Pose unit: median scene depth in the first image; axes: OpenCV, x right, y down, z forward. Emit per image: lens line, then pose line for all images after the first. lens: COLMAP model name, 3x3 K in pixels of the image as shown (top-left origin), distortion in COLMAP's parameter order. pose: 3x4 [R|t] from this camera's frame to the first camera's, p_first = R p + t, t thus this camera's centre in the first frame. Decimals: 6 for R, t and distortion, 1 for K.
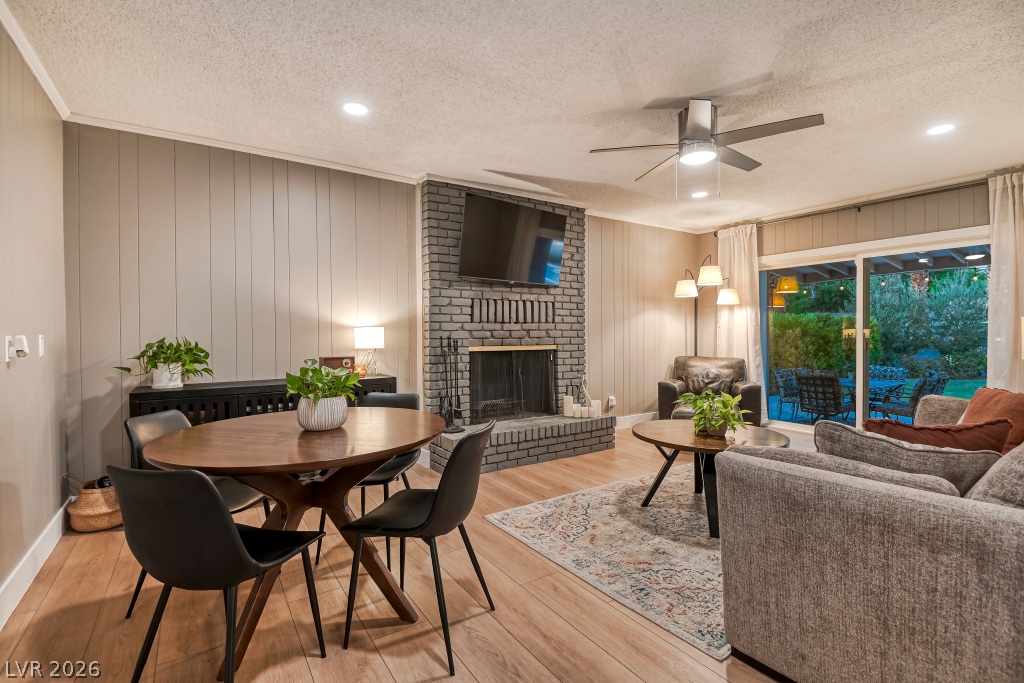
lens RADIAL K [[466.9, 0, 506.4], [0, 466.9, 339.1], [0, 0, 1]] dist [0.012072, -0.012331]
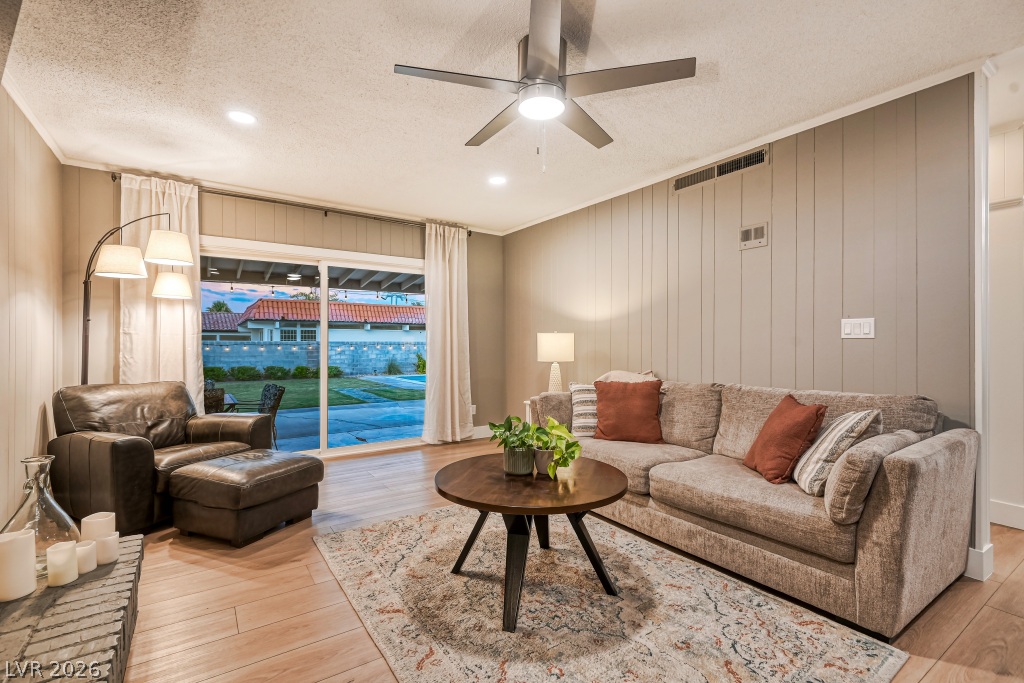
lens RADIAL K [[466.9, 0, 506.9], [0, 466.9, 342.8], [0, 0, 1]] dist [0.012072, -0.012331]
pose [[-0.011541, 0.007538, 0.999905, -0.210069], [0.008012, 0.999940, -0.007445, -0.005330], [-0.999901, 0.007925, -0.011601, 0.681996]]
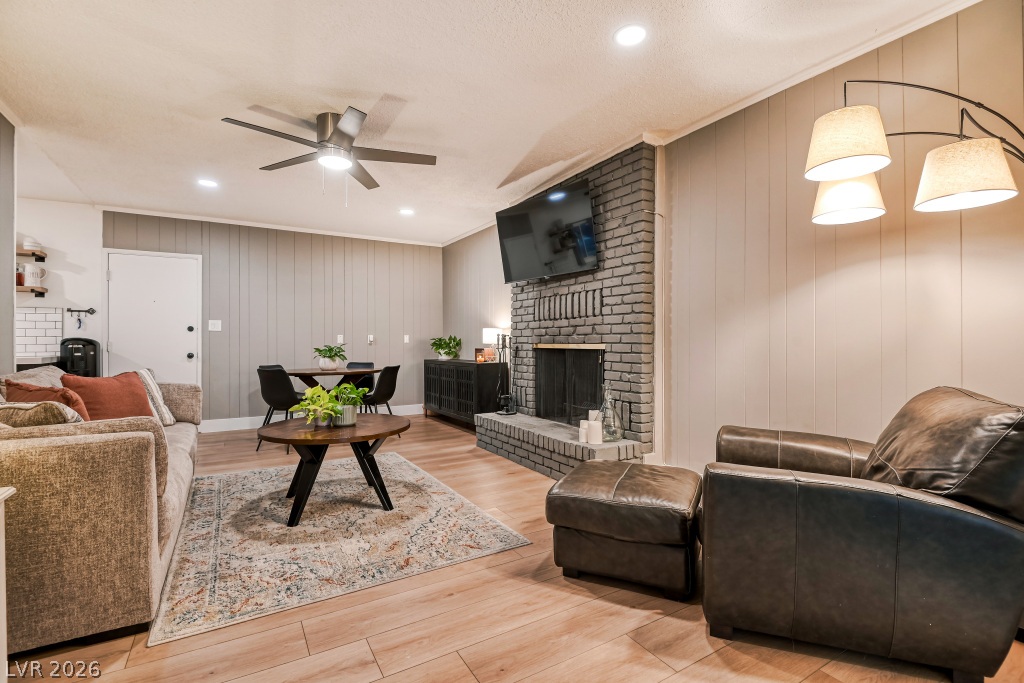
lens RADIAL K [[466.9, 0, 515.2], [0, 466.9, 343.8], [0, 0, 1]] dist [0.012072, -0.012331]
pose [[-0.026978, 0.007742, -0.999606, 0.934930], [-0.008671, 0.999931, 0.007979, 0.007890], [0.999598, 0.008883, -0.026909, 0.921236]]
